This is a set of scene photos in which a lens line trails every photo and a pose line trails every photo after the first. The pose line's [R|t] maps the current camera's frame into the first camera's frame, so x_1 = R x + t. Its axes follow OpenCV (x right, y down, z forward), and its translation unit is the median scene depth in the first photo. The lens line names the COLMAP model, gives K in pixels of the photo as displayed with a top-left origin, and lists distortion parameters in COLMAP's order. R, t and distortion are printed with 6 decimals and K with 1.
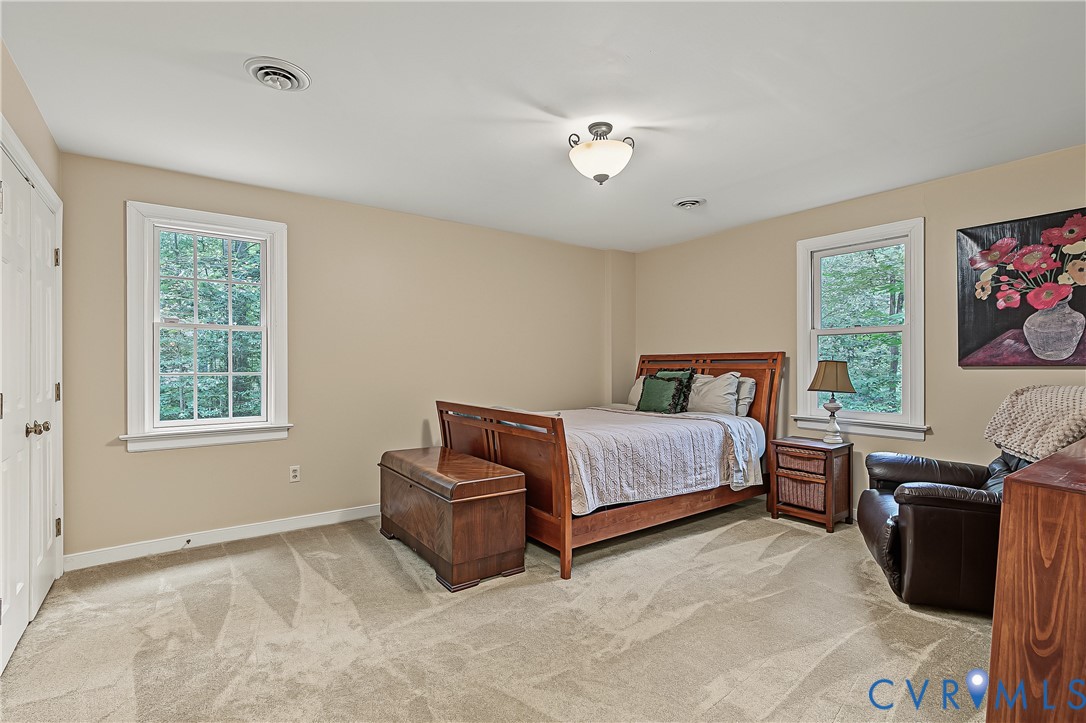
lens RADIAL K [[505.7, 0, 566.1], [0, 505.7, 360.9], [0, 0, 1]] dist [-0.002189, -0.000255]
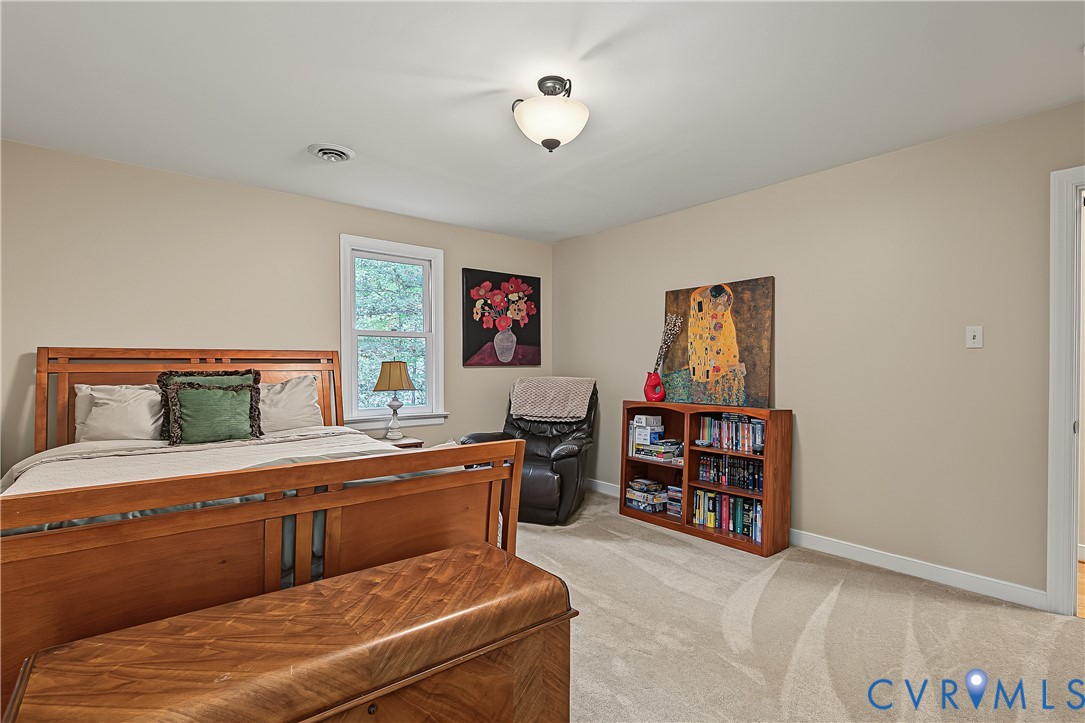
lens RADIAL K [[503.2, 0, 539.4], [0, 503.2, 365.5], [0, 0, 1]] dist [-0.002721, -0.000366]
pose [[-0.012084, -0.004239, 0.999918, -0.649711], [-0.007209, 0.999965, 0.004152, 0.001551], [-0.999901, -0.007158, -0.012114, 0.859863]]
